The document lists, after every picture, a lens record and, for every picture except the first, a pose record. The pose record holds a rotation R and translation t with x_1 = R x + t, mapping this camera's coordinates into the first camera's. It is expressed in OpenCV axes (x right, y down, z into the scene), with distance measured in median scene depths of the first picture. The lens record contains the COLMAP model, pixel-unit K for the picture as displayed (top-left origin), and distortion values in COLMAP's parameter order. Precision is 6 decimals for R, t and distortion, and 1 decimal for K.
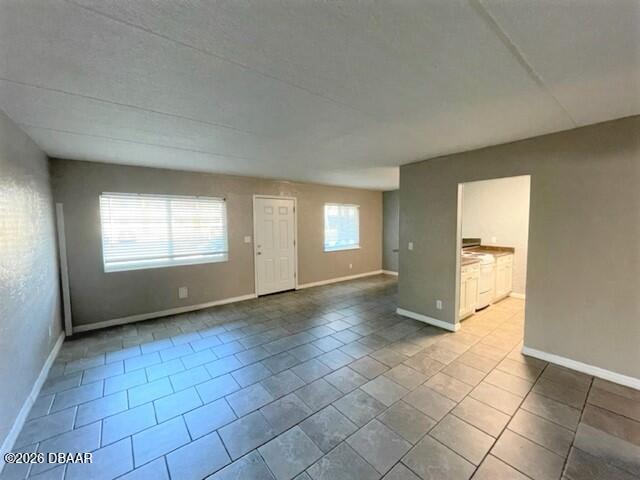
lens RADIAL K [[260.3, 0, 320.8], [0, 260.3, 241.7], [0, 0, 1]] dist [-0.004453, -0.000120]
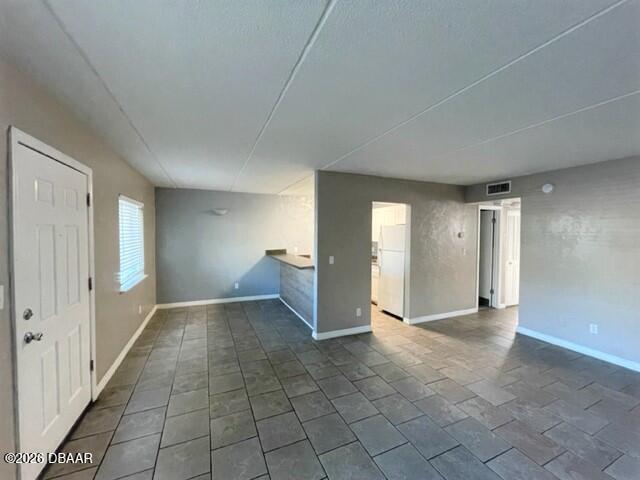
lens RADIAL K [[260.3, 0, 319.2], [0, 260.3, 238.8], [0, 0, 1]] dist [-0.004453, -0.000120]
pose [[0.271875, -0.015396, 0.962210, -0.602623], [0.065083, 0.997877, -0.002423, -0.064295], [-0.960129, 0.063282, 0.272299, 0.840097]]
